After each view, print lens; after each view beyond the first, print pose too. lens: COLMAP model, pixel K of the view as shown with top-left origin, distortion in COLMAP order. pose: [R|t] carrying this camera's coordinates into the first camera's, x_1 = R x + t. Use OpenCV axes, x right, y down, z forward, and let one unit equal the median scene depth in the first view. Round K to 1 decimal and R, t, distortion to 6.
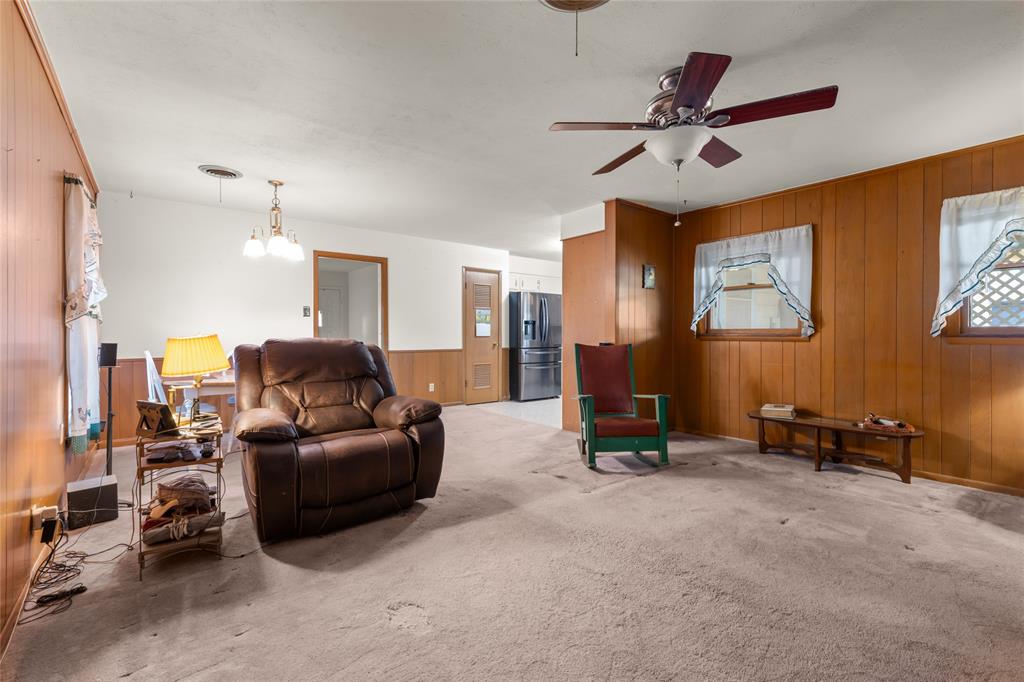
lens RADIAL K [[448.5, 0, 512.7], [0, 448.5, 327.9], [0, 0, 1]] dist [0.016813, -0.003880]
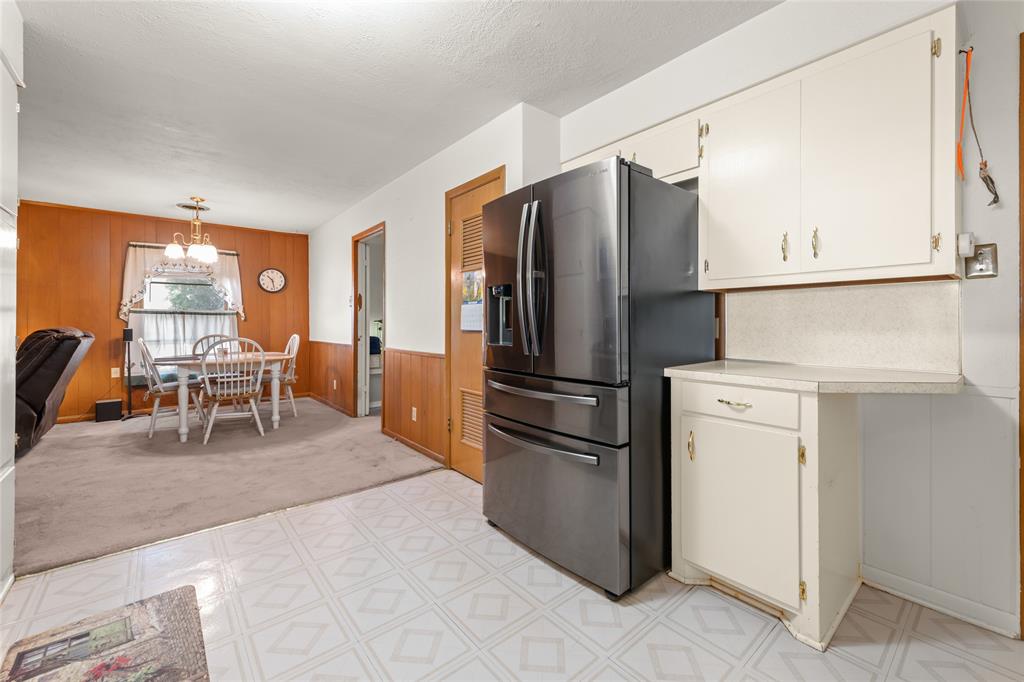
lens RADIAL K [[421.0, 0, 511.3], [0, 421.0, 323.5], [0, 0, 1]] dist [0.016167, -0.001171]
pose [[0.014177, -0.003327, -0.999894, 0.355874], [0.008354, 0.999960, -0.003209, 0.012602], [0.999865, -0.008307, 0.014204, 1.033953]]
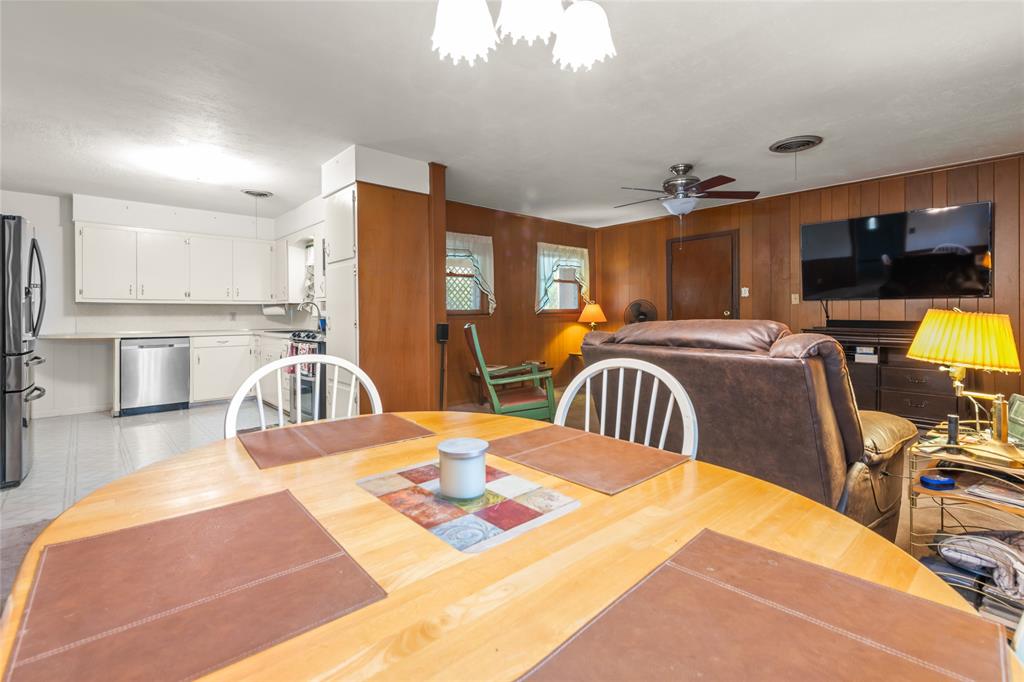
lens RADIAL K [[448.5, 0, 513.2], [0, 448.5, 311.1], [0, 0, 1]] dist [0.016813, -0.003880]
pose [[-0.077861, 0.002481, 0.996961, -0.436222], [-0.002048, 0.999994, -0.002648, 0.006316], [-0.996962, -0.002248, -0.077855, 0.592742]]
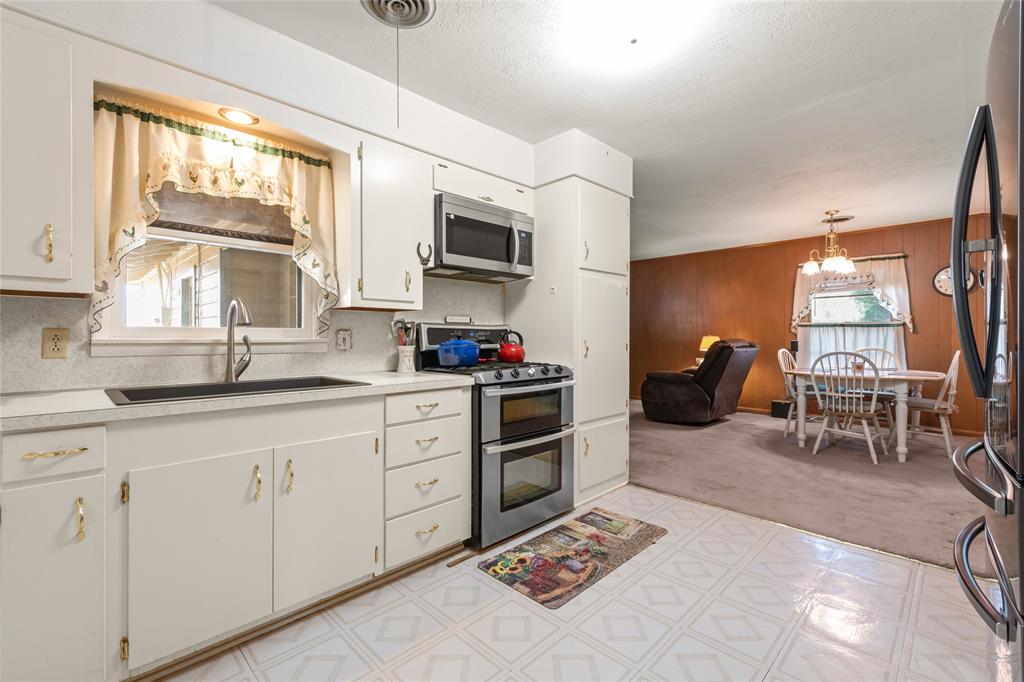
lens RADIAL K [[448.5, 0, 515.7], [0, 448.5, 336.6], [0, 0, 1]] dist [0.016813, -0.003880]
pose [[-0.993773, -0.001524, -0.111411, 0.258368], [-0.000521, 0.999959, -0.009034, 0.013617], [0.111420, -0.008920, -0.993733, 1.196893]]
